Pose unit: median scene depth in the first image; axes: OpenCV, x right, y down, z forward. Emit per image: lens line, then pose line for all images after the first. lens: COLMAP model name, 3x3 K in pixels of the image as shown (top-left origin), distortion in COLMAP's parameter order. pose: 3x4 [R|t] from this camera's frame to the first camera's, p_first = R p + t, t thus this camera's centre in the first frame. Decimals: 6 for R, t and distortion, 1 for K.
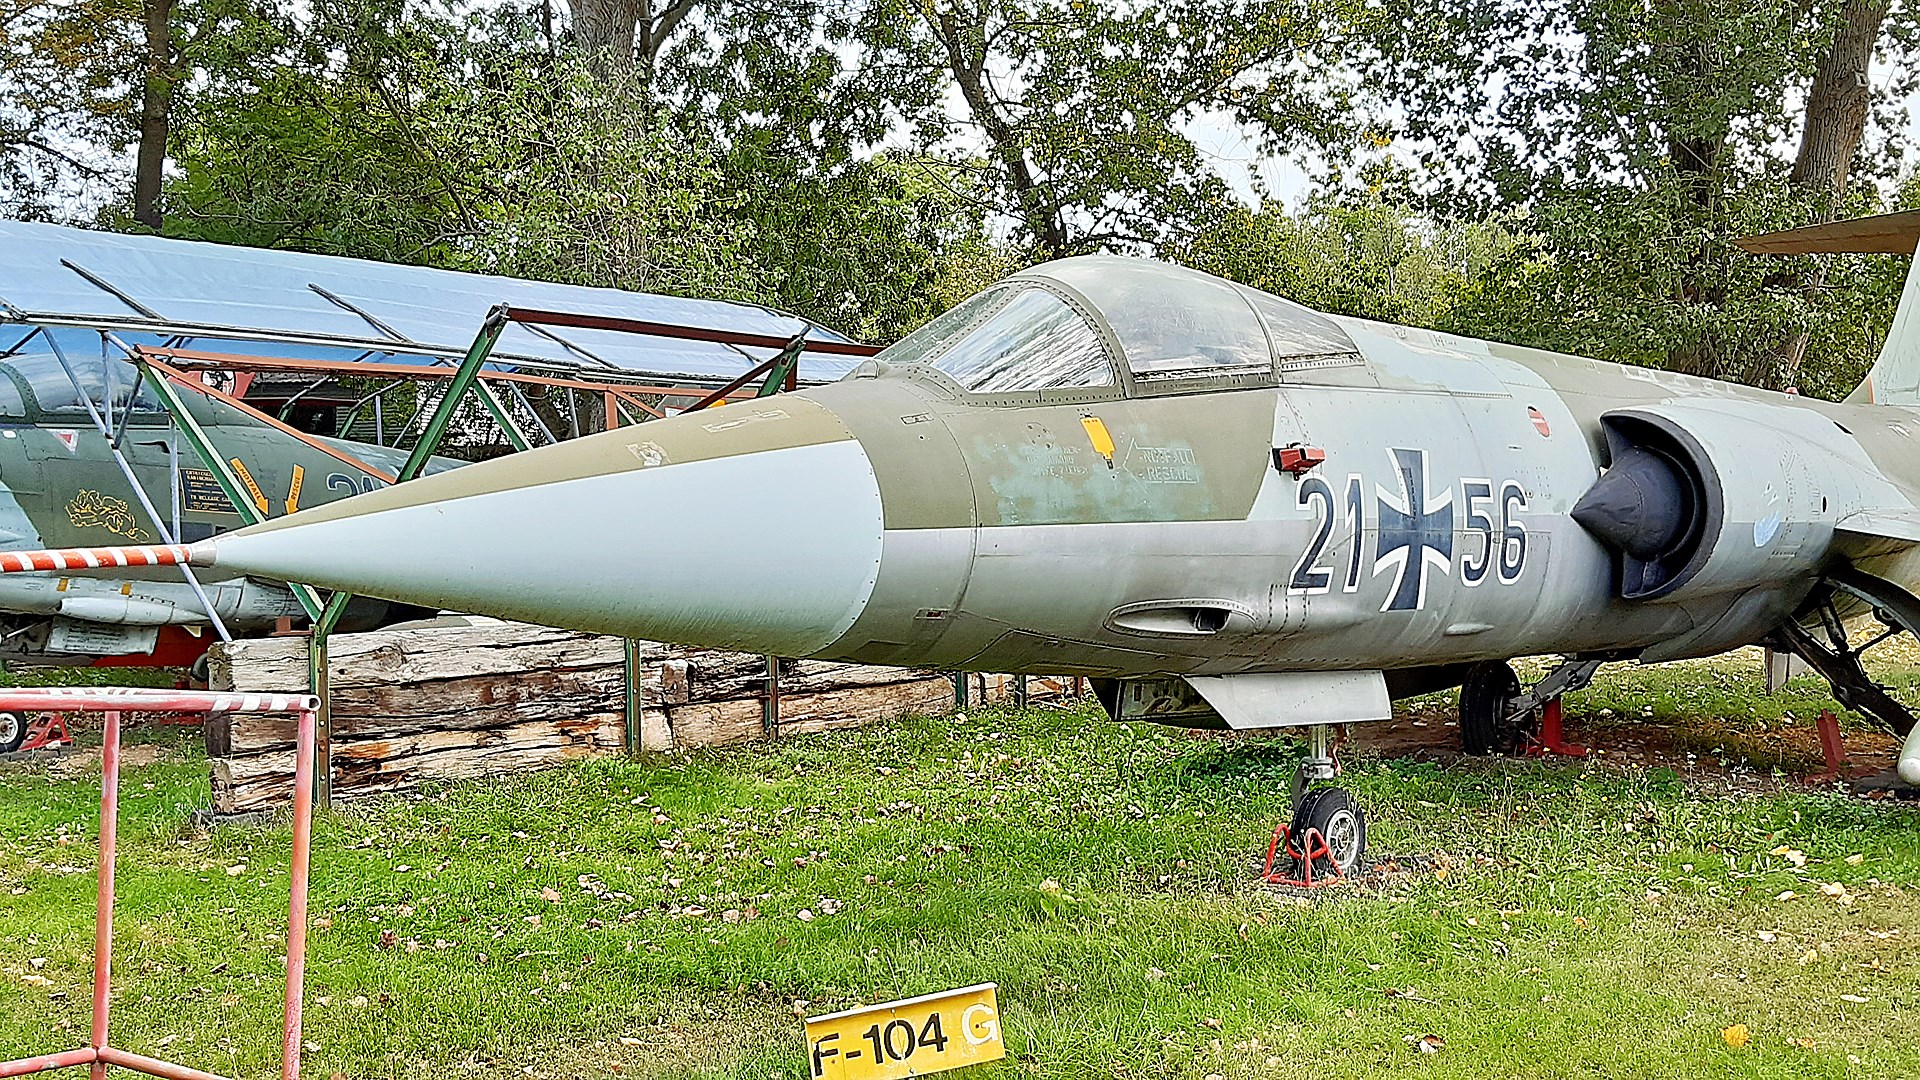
lens RADIAL K [[2312.6, 0, 960.0], [0, 2312.6, 540.0], [0, 0, 1]] dist [0.227379, -0.781354]
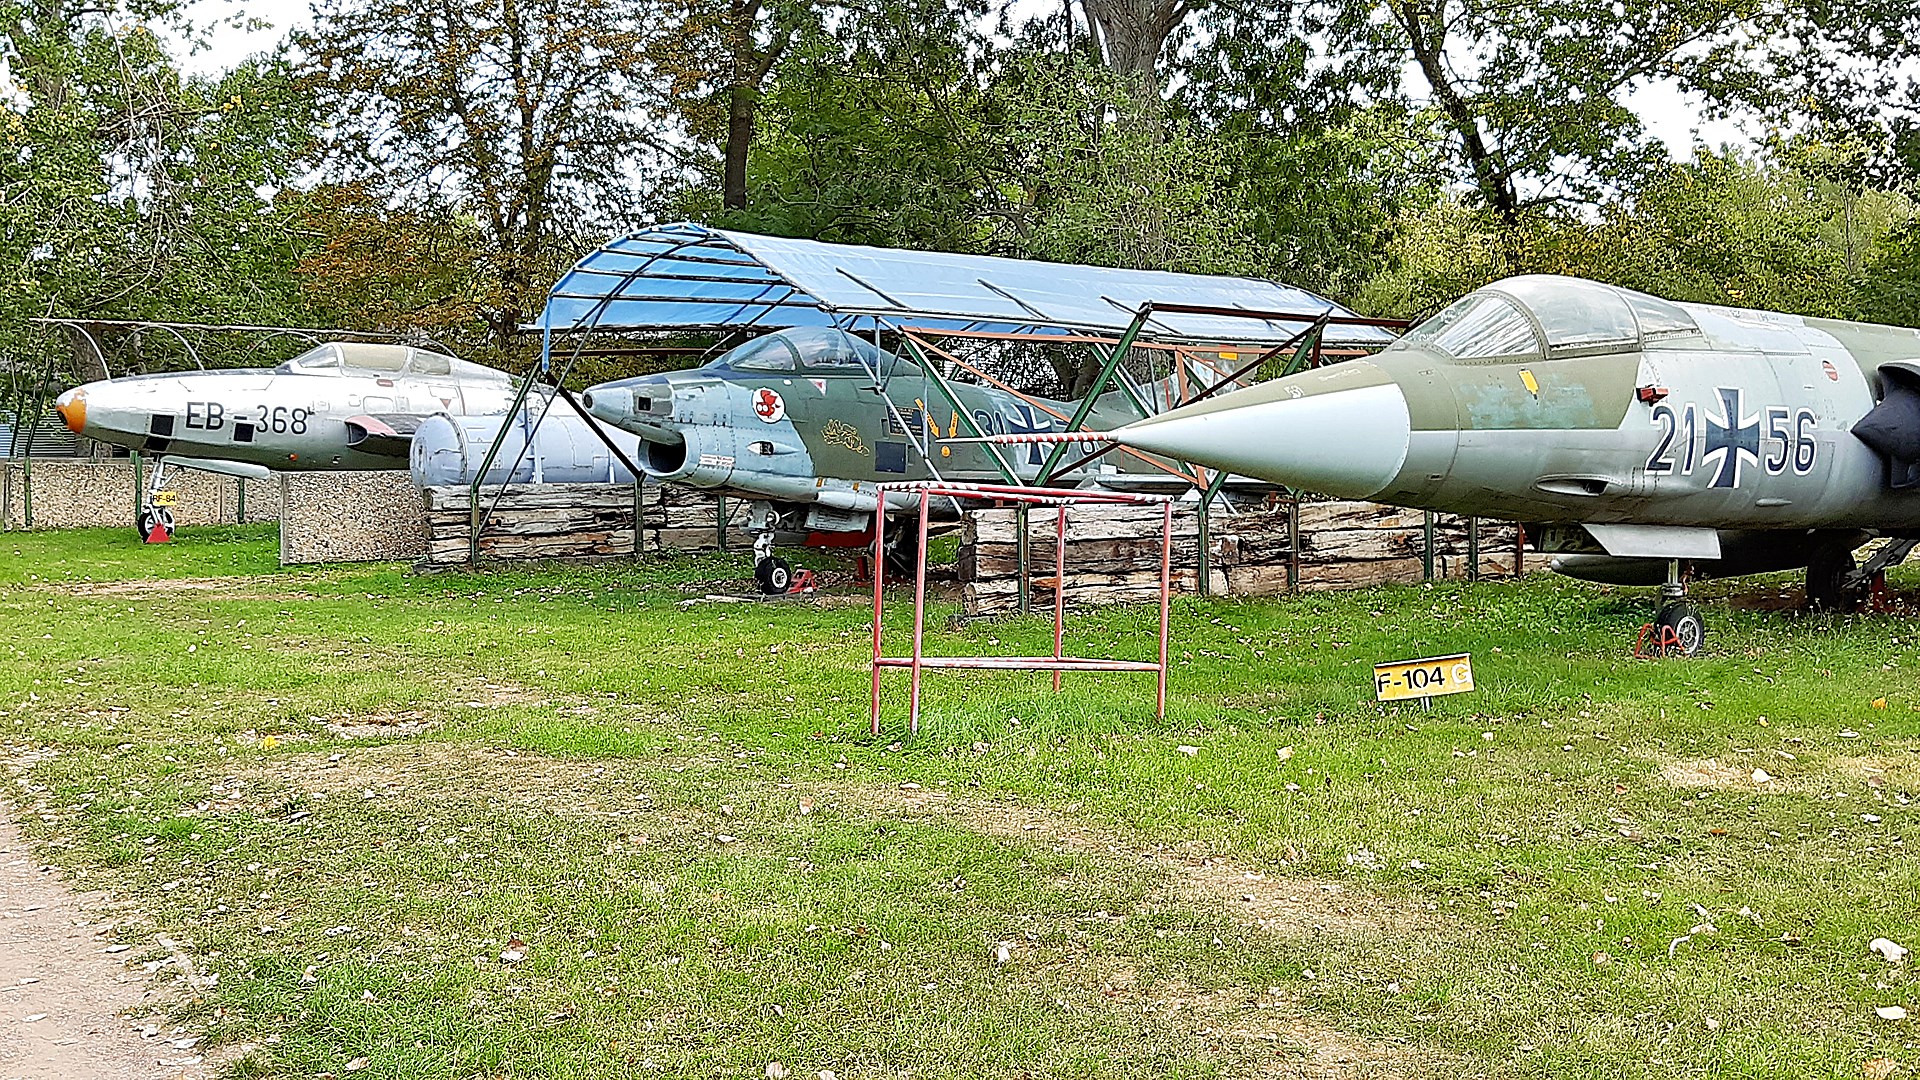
lens RADIAL K [[2312.6, 0, 960.0], [0, 2312.6, 540.0], [0, 0, 1]] dist [0.227379, -0.781354]
pose [[0.982689, 0.011307, -0.184919, -0.008905], [-0.006807, 0.999665, 0.024953, 0.008671], [0.185139, -0.023263, 0.982437, -0.208598]]
